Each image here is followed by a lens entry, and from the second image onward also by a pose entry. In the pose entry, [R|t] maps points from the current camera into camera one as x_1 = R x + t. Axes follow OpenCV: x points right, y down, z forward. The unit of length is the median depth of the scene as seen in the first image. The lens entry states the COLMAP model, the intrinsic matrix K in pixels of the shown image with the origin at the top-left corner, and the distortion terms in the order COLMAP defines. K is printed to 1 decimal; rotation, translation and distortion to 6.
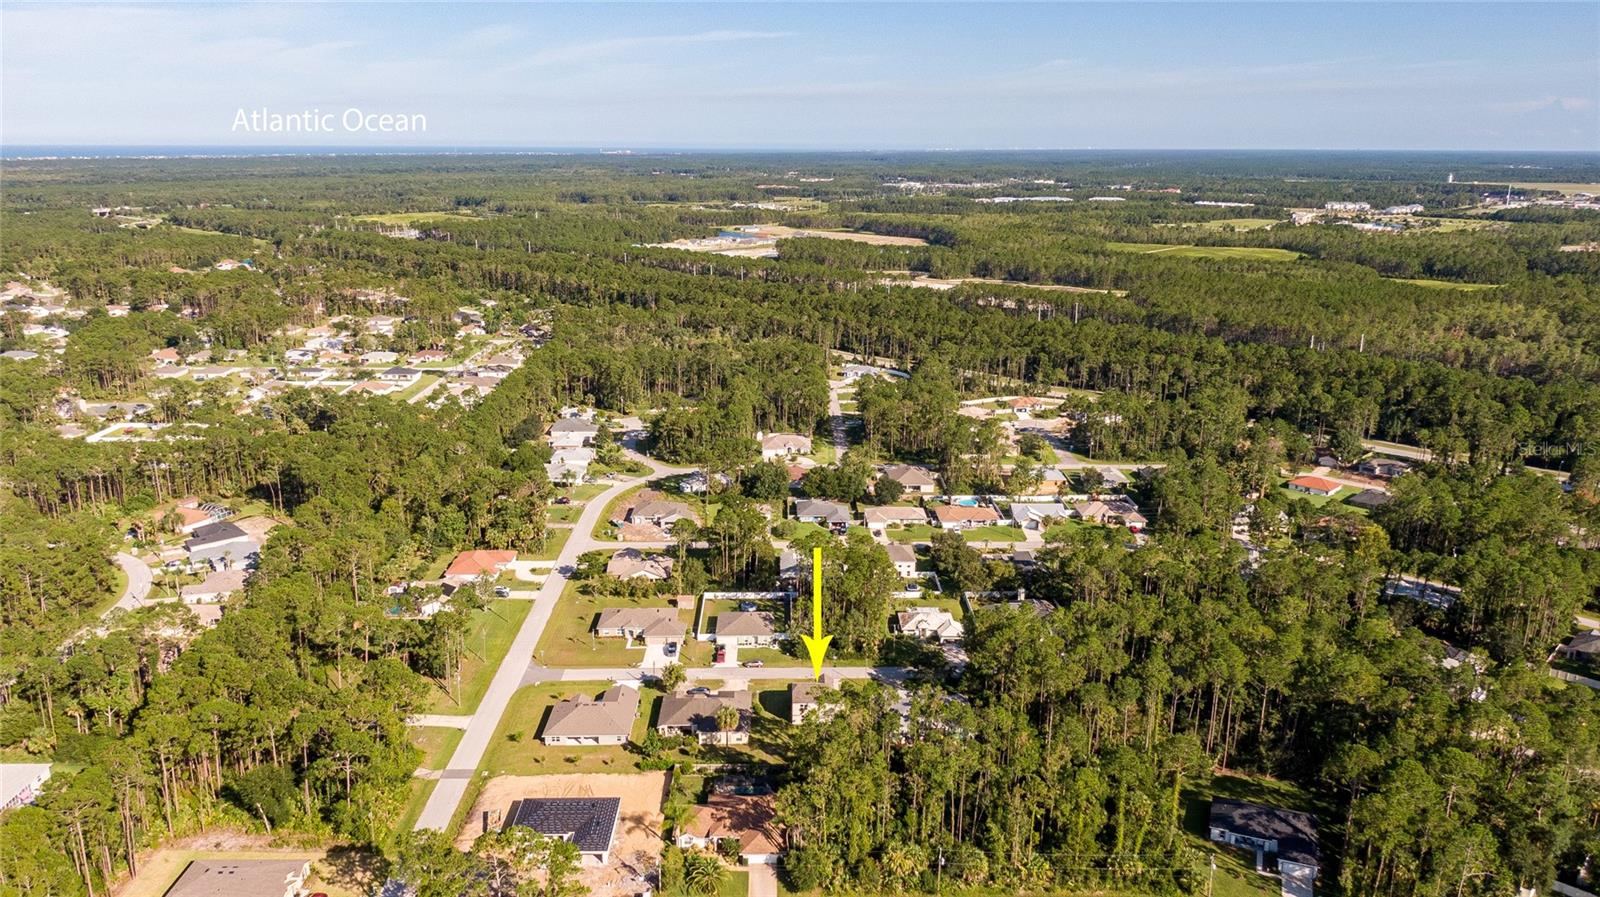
lens RADIAL K [[1146.9, 0, 807.6], [0, 1146.9, 439.2], [0, 0, 1]] dist [0.064774, -0.110102]
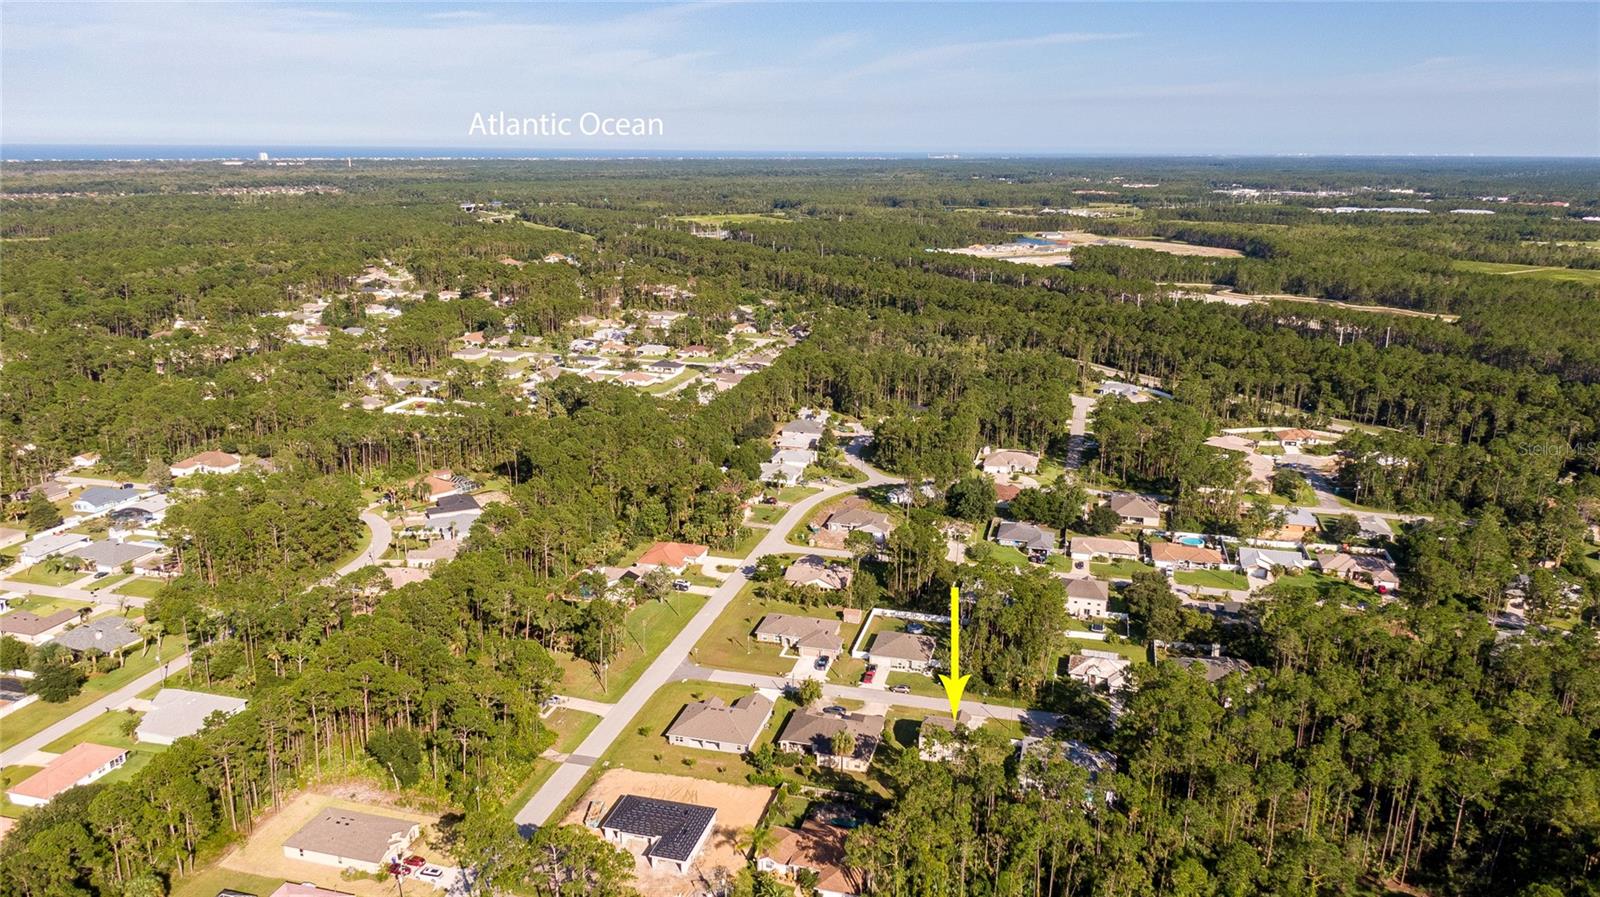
lens RADIAL K [[1146.9, 0, 807.6], [0, 1146.9, 439.2], [0, 0, 1]] dist [0.064774, -0.110102]
pose [[0.961851, 0.070877, -0.264232, 0.072595], [-0.071866, 0.997397, 0.005937, -0.007991], [0.263965, 0.013279, 0.964441, 0.030463]]
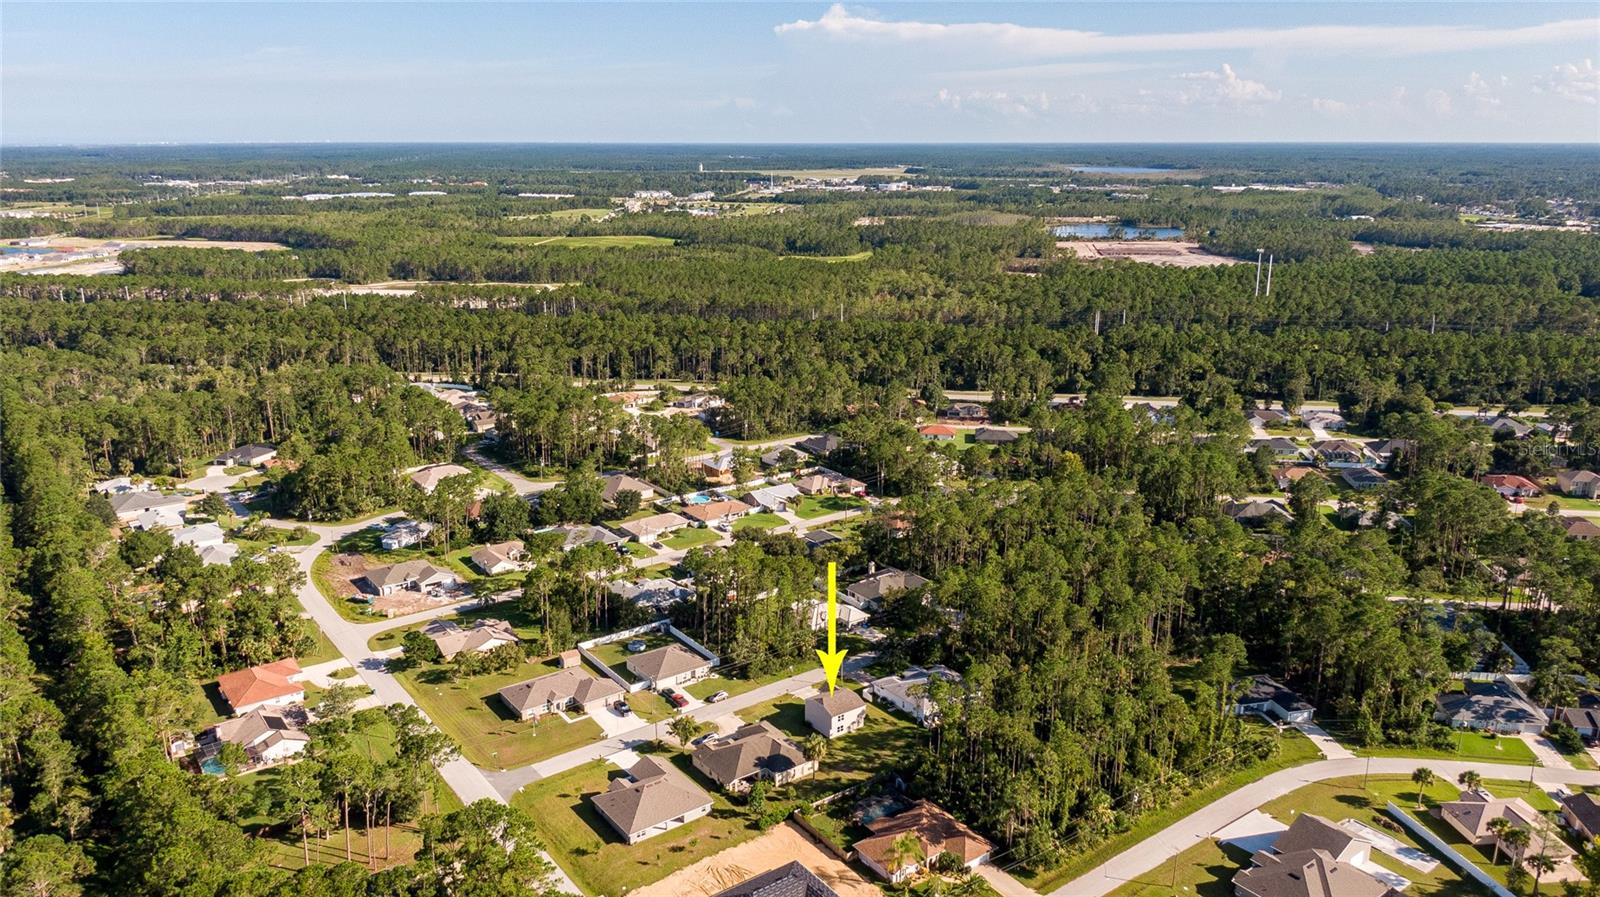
lens RADIAL K [[1146.9, 0, 807.6], [0, 1146.9, 439.2], [0, 0, 1]] dist [0.064774, -0.110102]
pose [[0.814187, -0.150722, 0.560698, -0.295392], [0.147509, 0.987729, 0.051316, -0.029706], [-0.561552, 0.040927, 0.826429, 0.111239]]
